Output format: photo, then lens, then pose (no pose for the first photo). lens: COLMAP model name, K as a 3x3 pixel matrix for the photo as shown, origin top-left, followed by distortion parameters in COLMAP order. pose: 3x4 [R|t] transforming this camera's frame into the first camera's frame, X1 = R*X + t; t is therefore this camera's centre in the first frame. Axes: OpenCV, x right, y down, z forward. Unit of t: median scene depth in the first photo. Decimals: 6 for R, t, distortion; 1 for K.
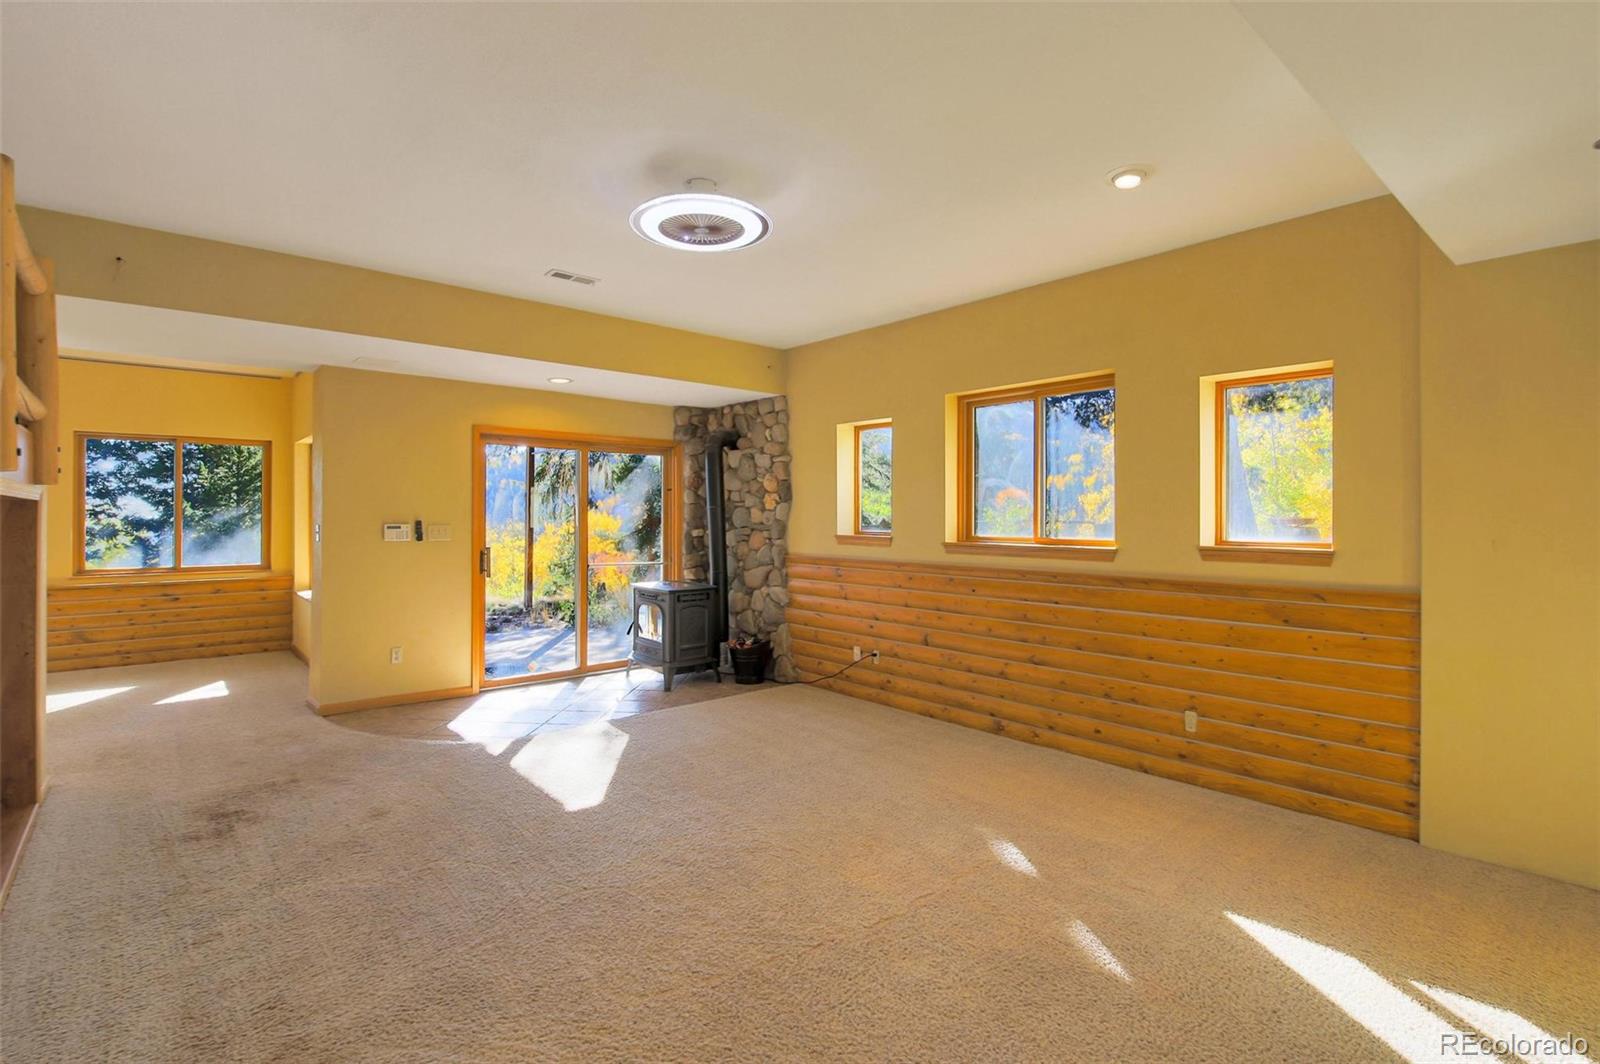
lens RADIAL K [[753.6, 0, 786.8], [0, 753.6, 510.8], [0, 0, 1]] dist [0.004034, 0.000260]
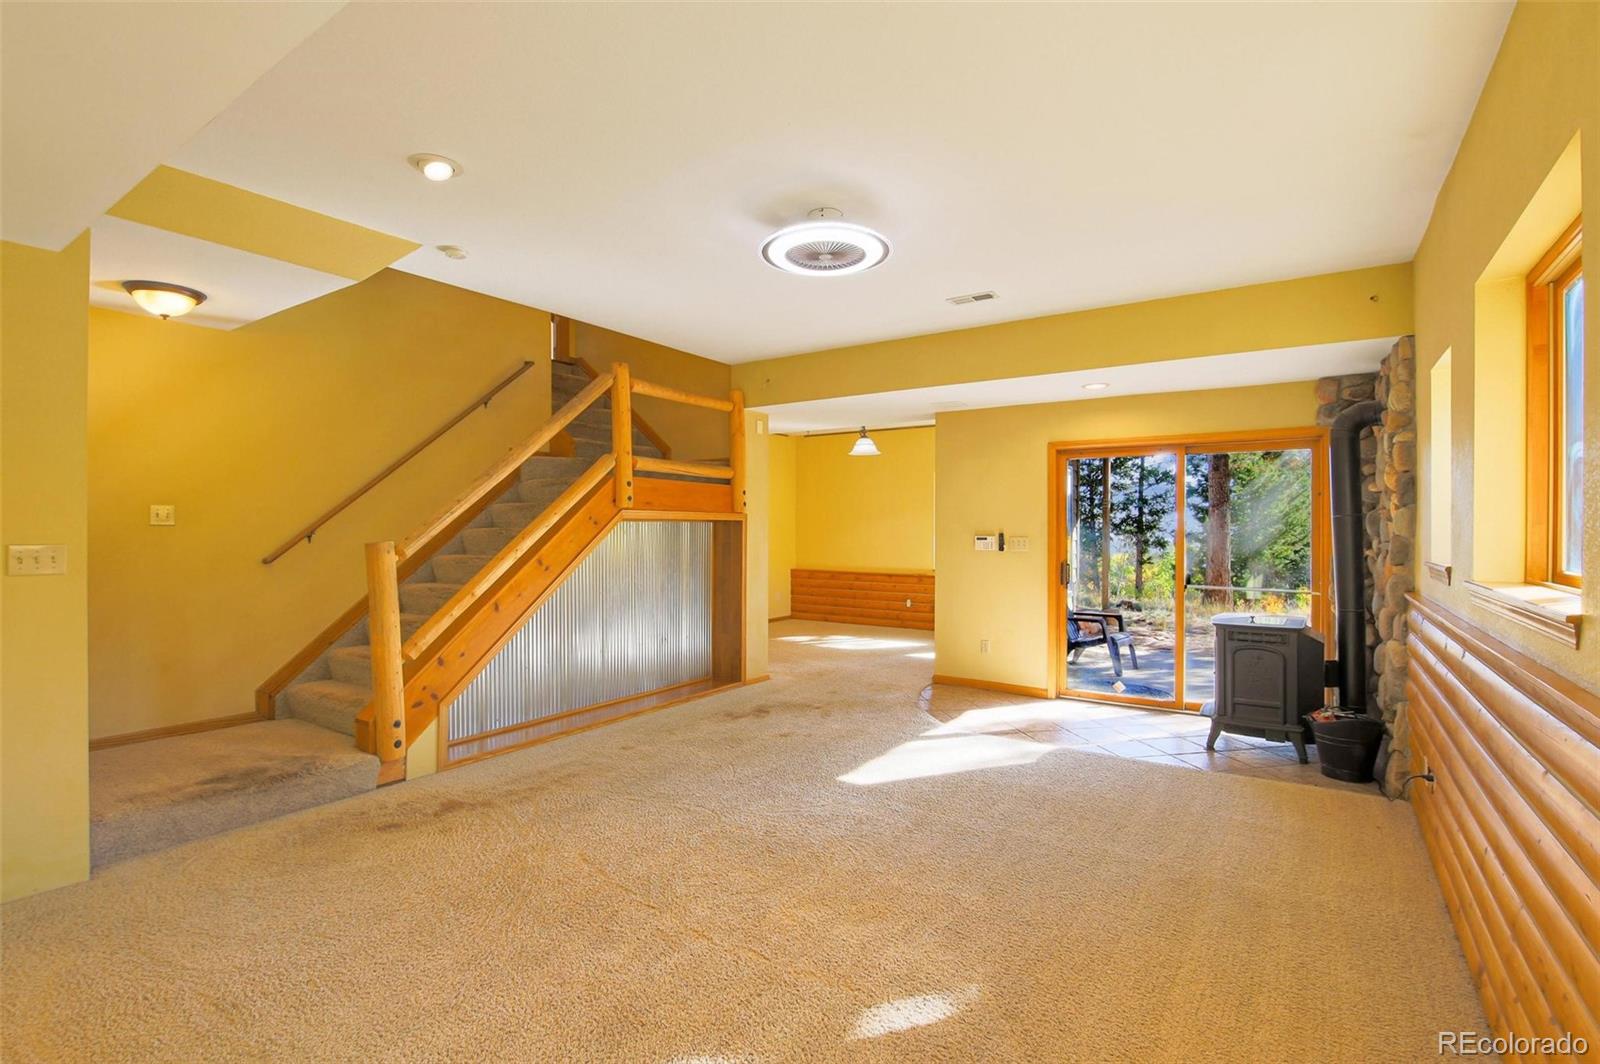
lens RADIAL K [[750.0, 0, 803.8], [0, 750.0, 533.1], [0, 0, 1]] dist [0.001032, -0.010251]
pose [[0.274722, 0.005438, -0.961508, 0.420944], [0.003782, 0.999970, 0.006736, 0.003303], [0.961516, -0.005487, 0.274693, 0.322605]]
